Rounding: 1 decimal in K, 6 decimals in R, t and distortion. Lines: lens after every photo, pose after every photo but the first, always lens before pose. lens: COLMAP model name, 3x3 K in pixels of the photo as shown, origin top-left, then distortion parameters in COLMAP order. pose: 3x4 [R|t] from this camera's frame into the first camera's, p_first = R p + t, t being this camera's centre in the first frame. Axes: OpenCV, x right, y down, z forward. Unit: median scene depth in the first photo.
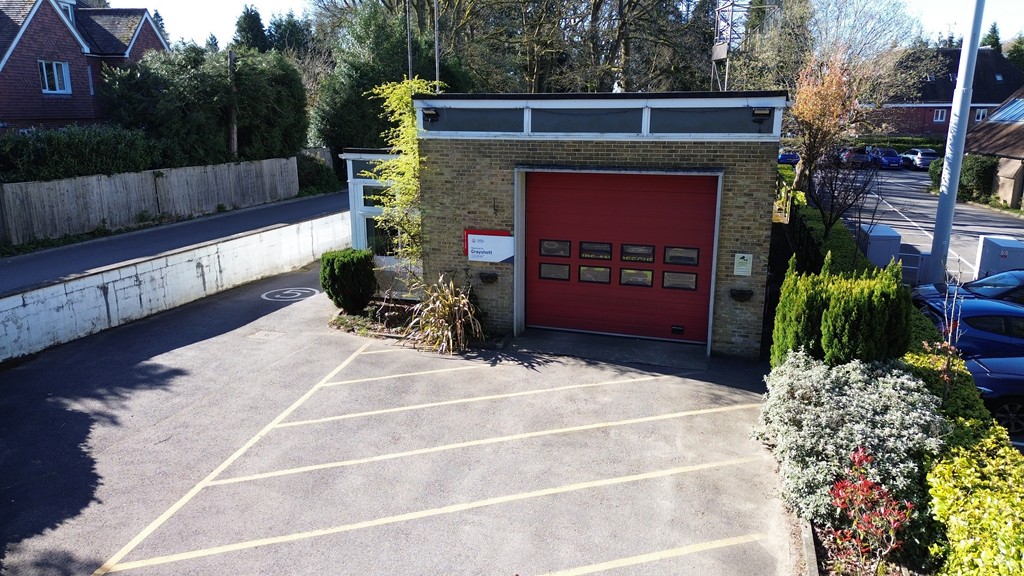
lens RADIAL K [[725.7, 0, 510.9], [0, 725.7, 287.5], [0, 0, 1]] dist [0.077715, -0.071416]
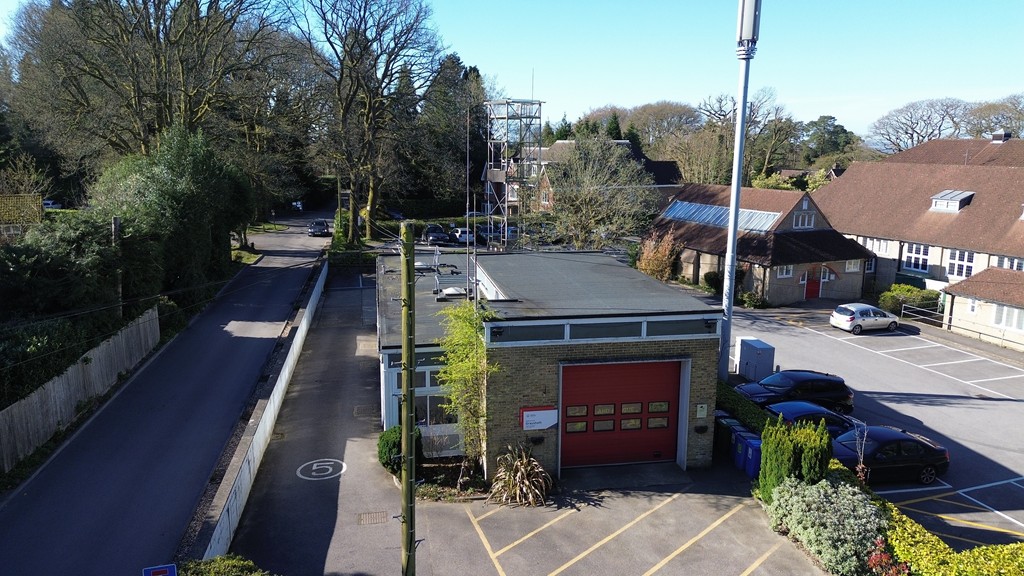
lens RADIAL K [[725.7, 0, 512.2], [0, 725.7, 284.3], [0, 0, 1]] dist [0.077715, -0.071416]
pose [[0.885301, -0.084982, 0.457187, -0.745628], [0.105103, 0.994285, -0.018704, -0.314870], [-0.452985, 0.064610, 0.889174, -0.251269]]
